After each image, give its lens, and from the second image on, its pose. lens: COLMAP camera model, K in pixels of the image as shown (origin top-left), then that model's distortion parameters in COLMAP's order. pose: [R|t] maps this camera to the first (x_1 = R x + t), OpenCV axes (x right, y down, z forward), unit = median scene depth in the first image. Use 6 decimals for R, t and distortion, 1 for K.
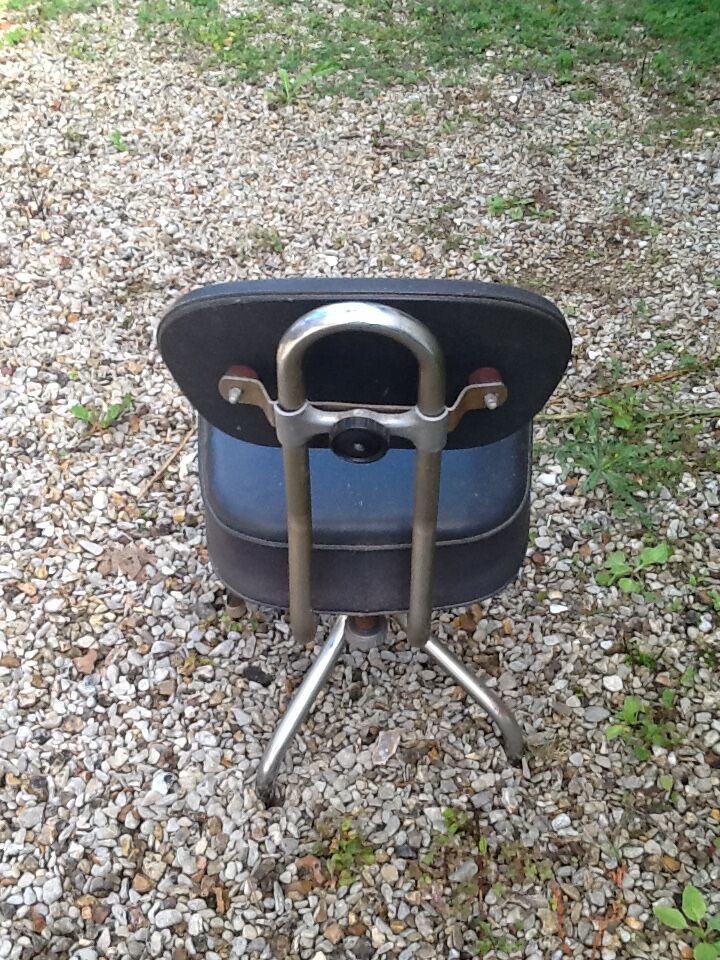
lens RADIAL K [[1211.6, 0, 363.3], [0, 1211.6, 478.3], [0, 0, 1]] dist [-0.002147, 0.000000]
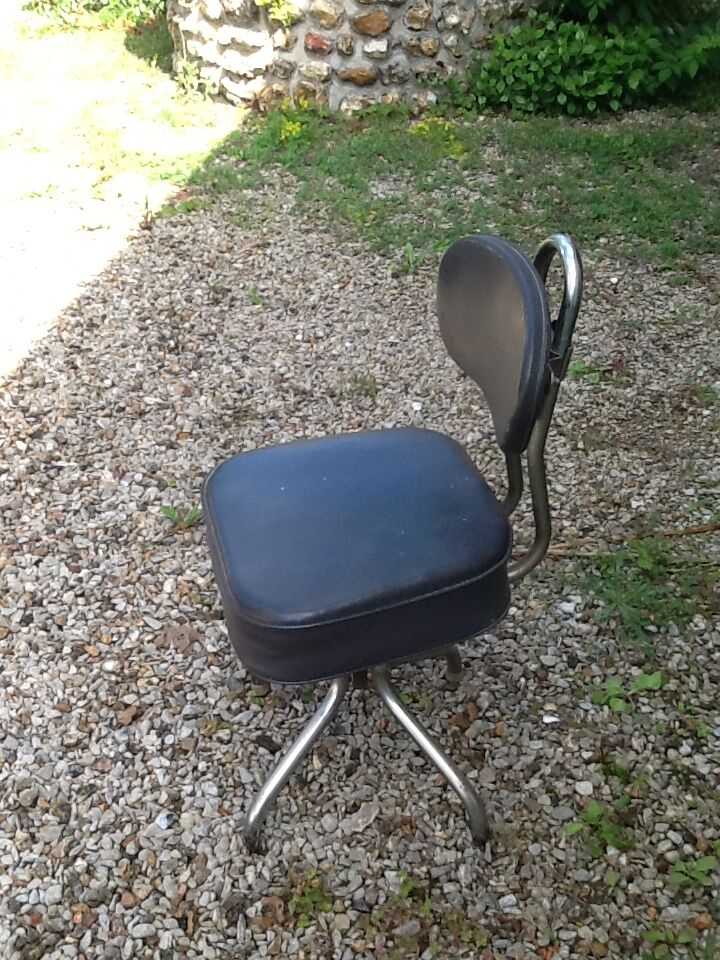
lens RADIAL K [[1211.6, 0, 356.8], [0, 1211.6, 480.5], [0, 0, 1]] dist [-0.002147, 0.000000]
pose [[0.982976, 0.083738, -0.163545, 0.143721], [-0.106816, 0.984679, -0.137833, 0.062539], [0.149497, 0.152956, 0.976860, -0.113717]]
